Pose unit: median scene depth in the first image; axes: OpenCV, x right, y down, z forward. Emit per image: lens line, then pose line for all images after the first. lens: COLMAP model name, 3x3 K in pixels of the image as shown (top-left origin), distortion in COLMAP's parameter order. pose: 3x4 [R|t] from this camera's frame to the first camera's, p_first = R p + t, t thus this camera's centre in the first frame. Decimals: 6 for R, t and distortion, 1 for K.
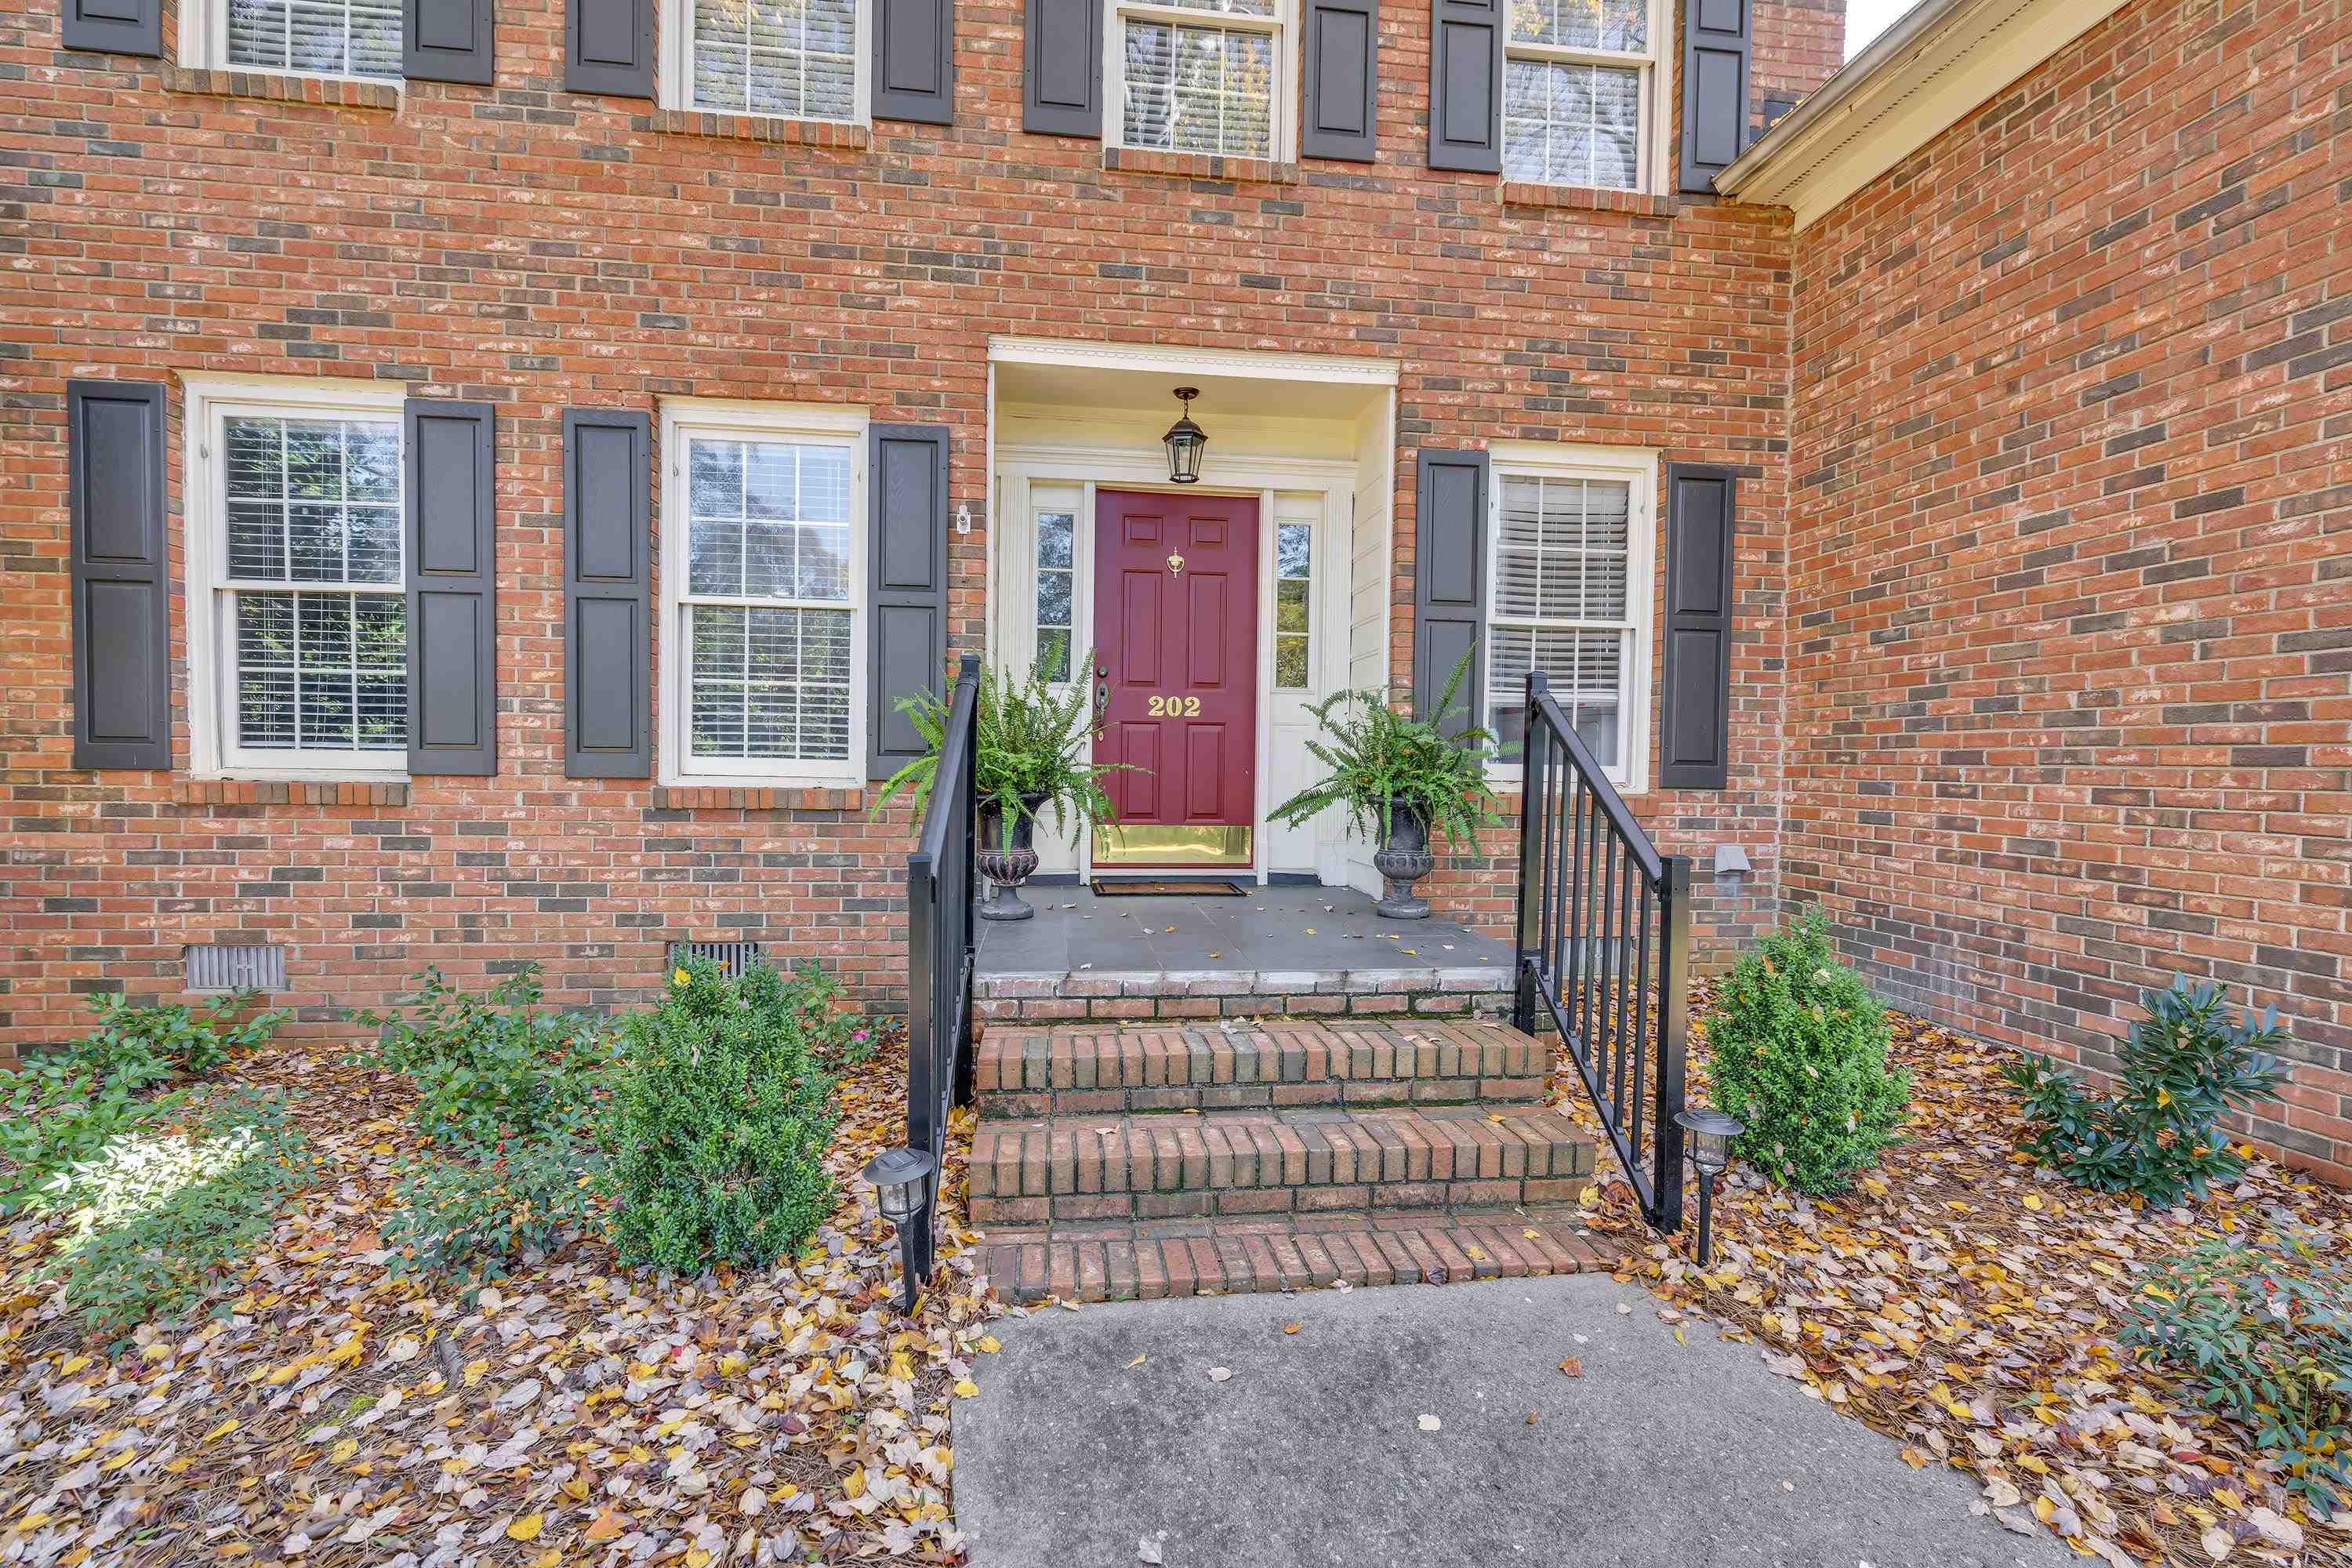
lens RADIAL K [[1077.8, 0, 1172.5], [0, 1077.8, 786.2], [0, 0, 1]] dist [0.023176, 0.000796]
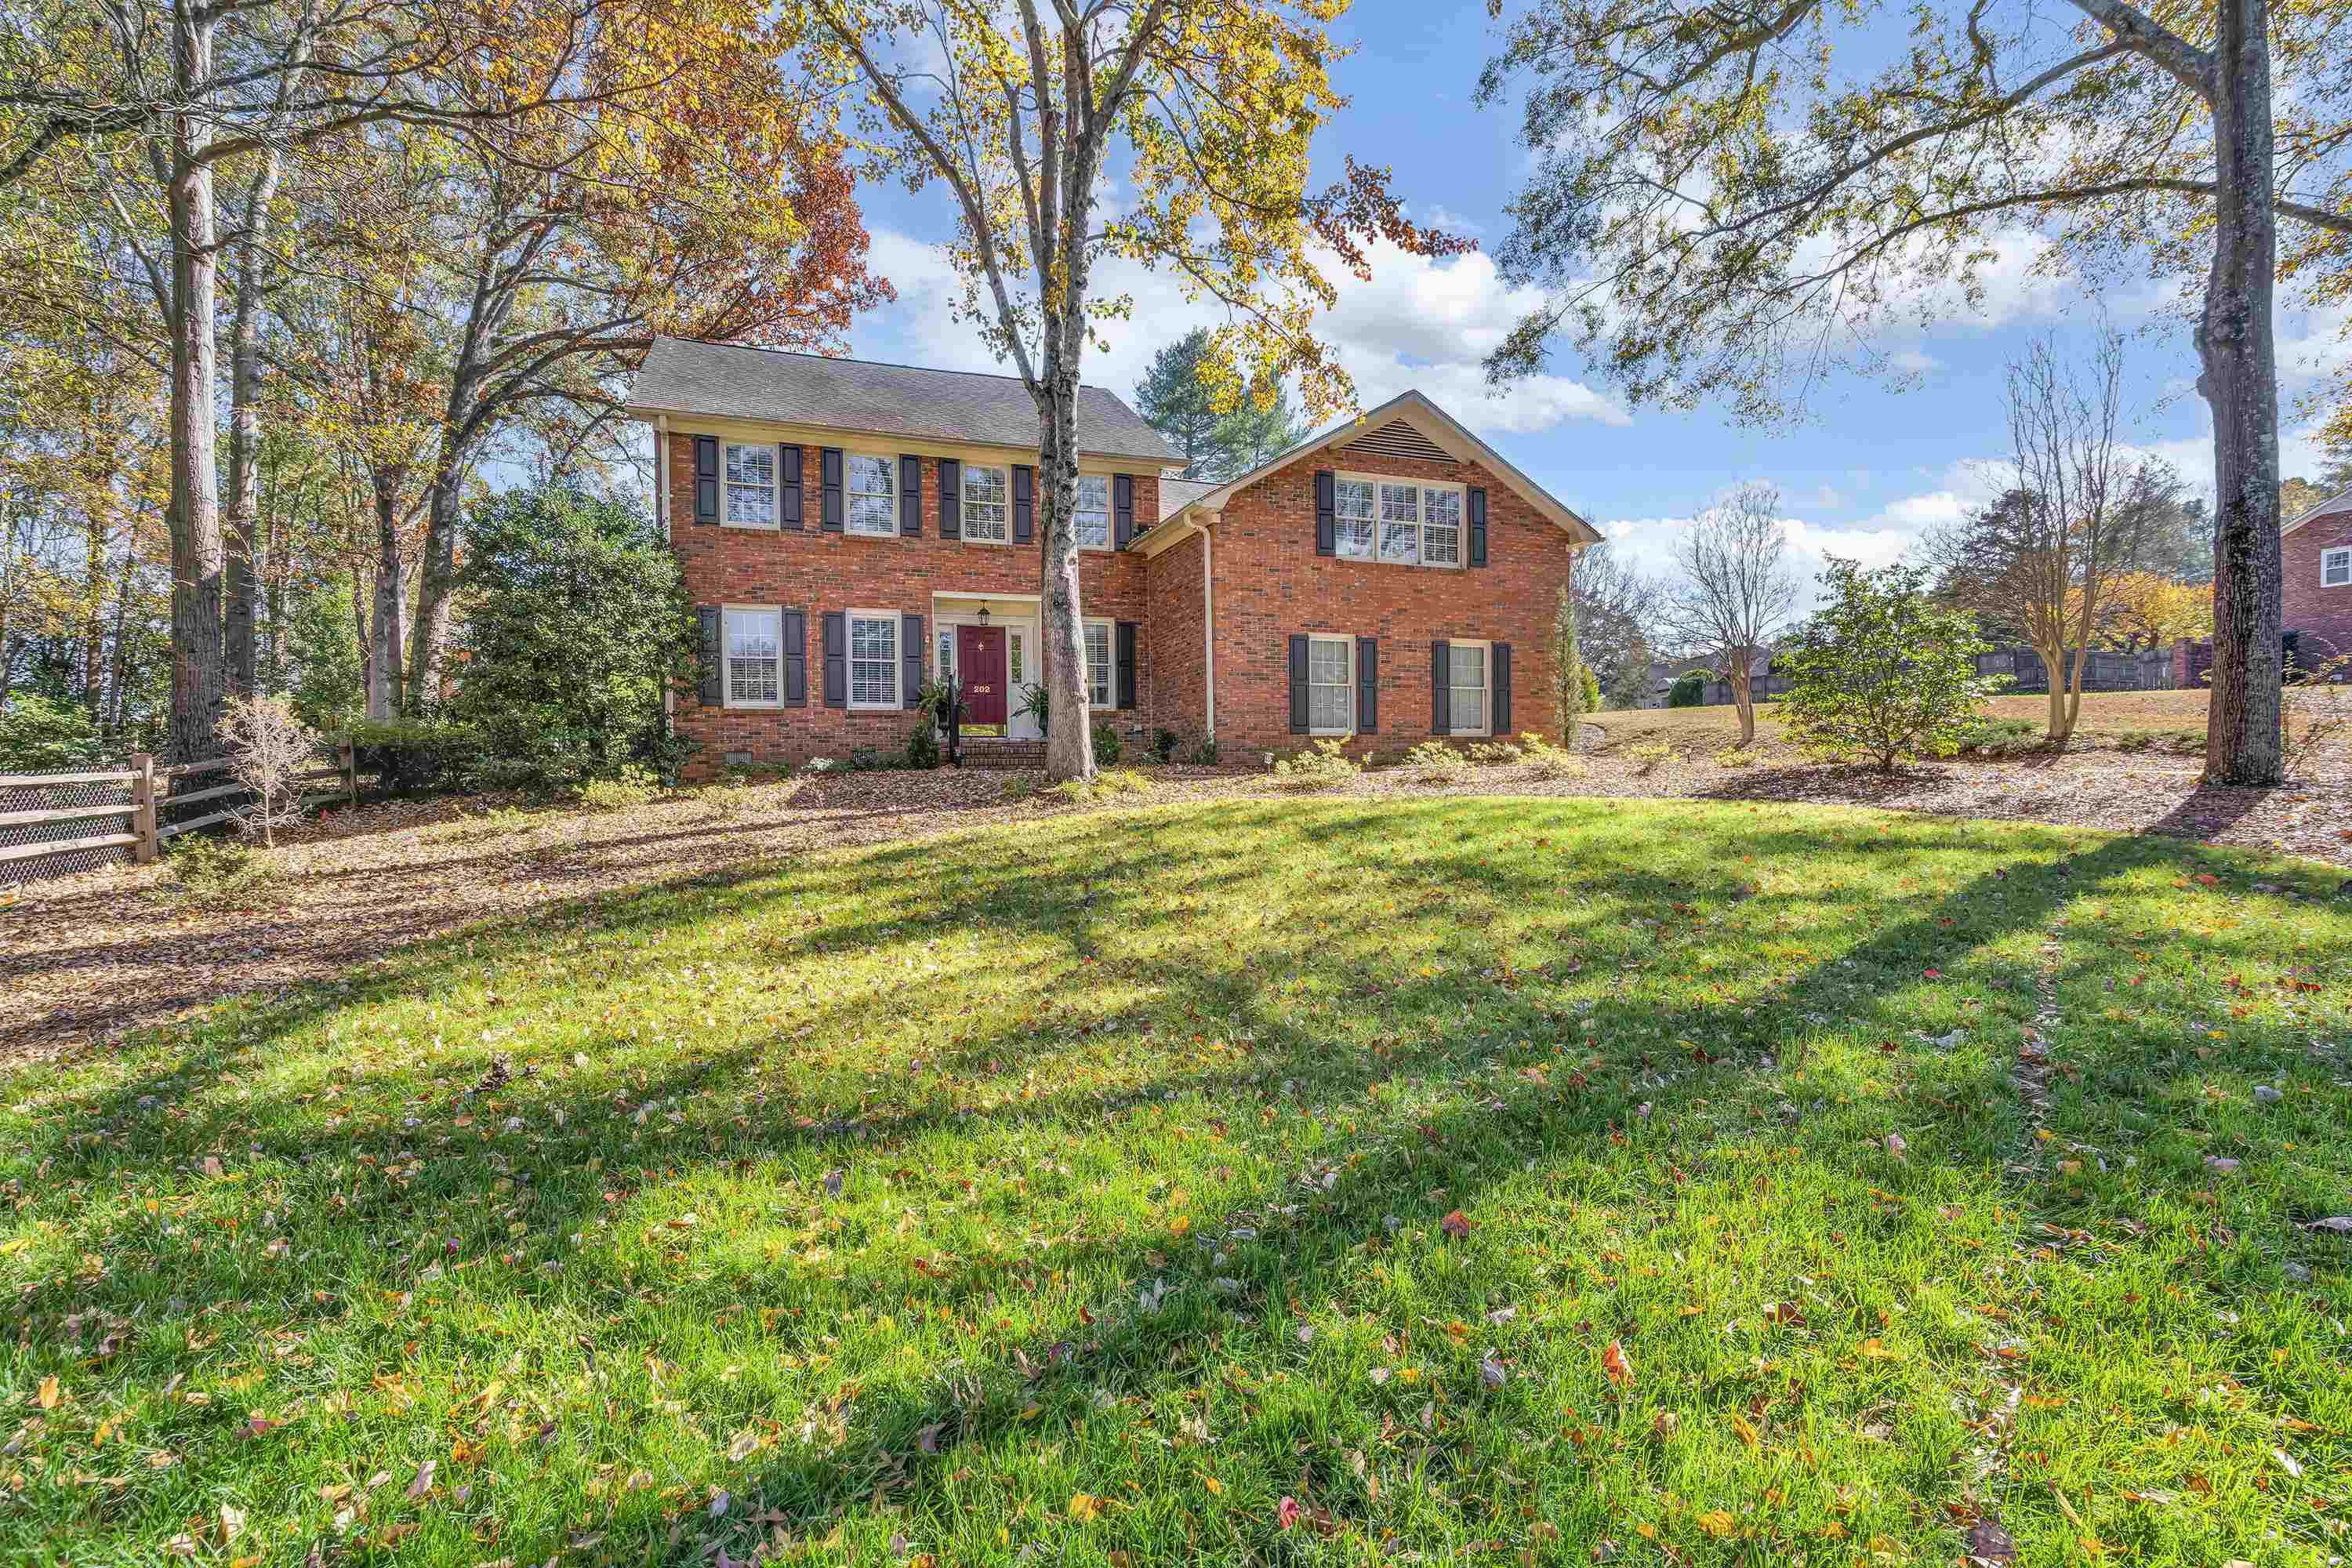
lens RADIAL K [[1077.8, 0, 1167.4], [0, 1077.8, 780.5], [0, 0, 1]] dist [0.023176, 0.000796]
pose [[0.975842, -0.027391, 0.216756, -0.201393], [0.029733, 0.999529, -0.007554, 0.301176], [-0.216447, 0.013817, 0.976197, -2.845717]]
